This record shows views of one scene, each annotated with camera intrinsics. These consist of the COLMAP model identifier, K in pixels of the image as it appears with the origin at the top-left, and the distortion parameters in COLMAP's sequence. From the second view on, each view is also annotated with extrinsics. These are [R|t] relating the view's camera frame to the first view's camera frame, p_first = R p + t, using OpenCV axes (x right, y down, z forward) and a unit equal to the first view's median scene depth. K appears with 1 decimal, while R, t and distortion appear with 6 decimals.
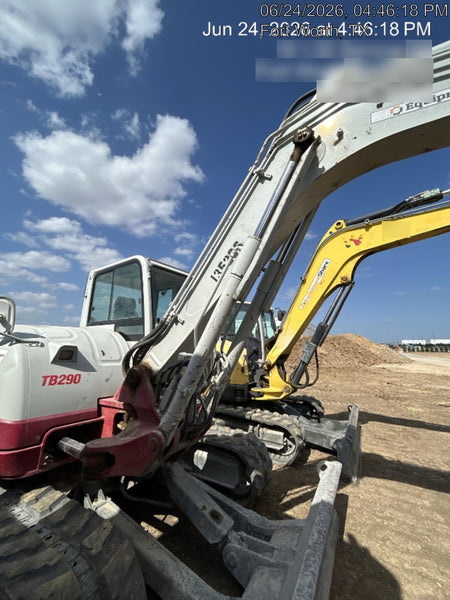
lens RADIAL K [[243.0, 0, 223.8], [0, 243.0, 299.2], [0, 0, 1]] dist [0.002310, -0.000130]
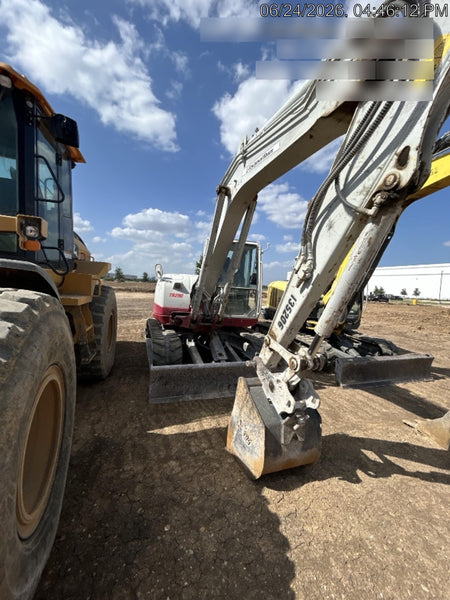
lens RADIAL K [[243.0, 0, 222.2], [0, 243.0, 304.6], [0, 0, 1]] dist [0.002310, -0.000130]
pose [[0.754263, 0.088124, -0.650632, 1.137794], [0.071508, 0.974031, 0.214824, -0.077462], [0.652667, -0.208559, 0.728374, -0.479043]]
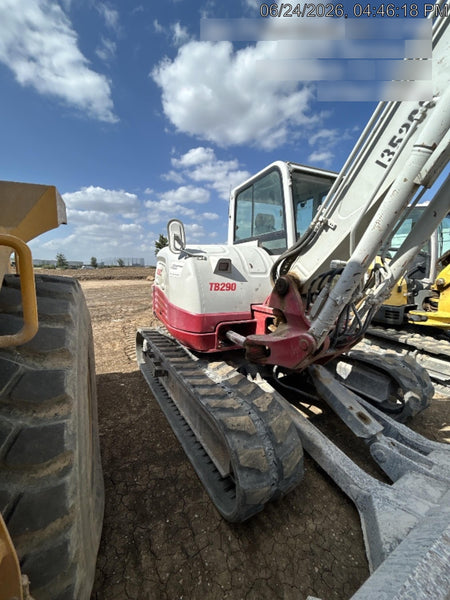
lens RADIAL K [[243.0, 0, 224.4], [0, 243.0, 298.7], [0, 0, 1]] dist [0.002310, -0.000130]
pose [[0.863398, 0.056830, -0.501312, -0.042984], [0.102565, 0.953116, 0.284694, 0.037087], [0.493987, -0.297222, 0.817090, 0.003992]]
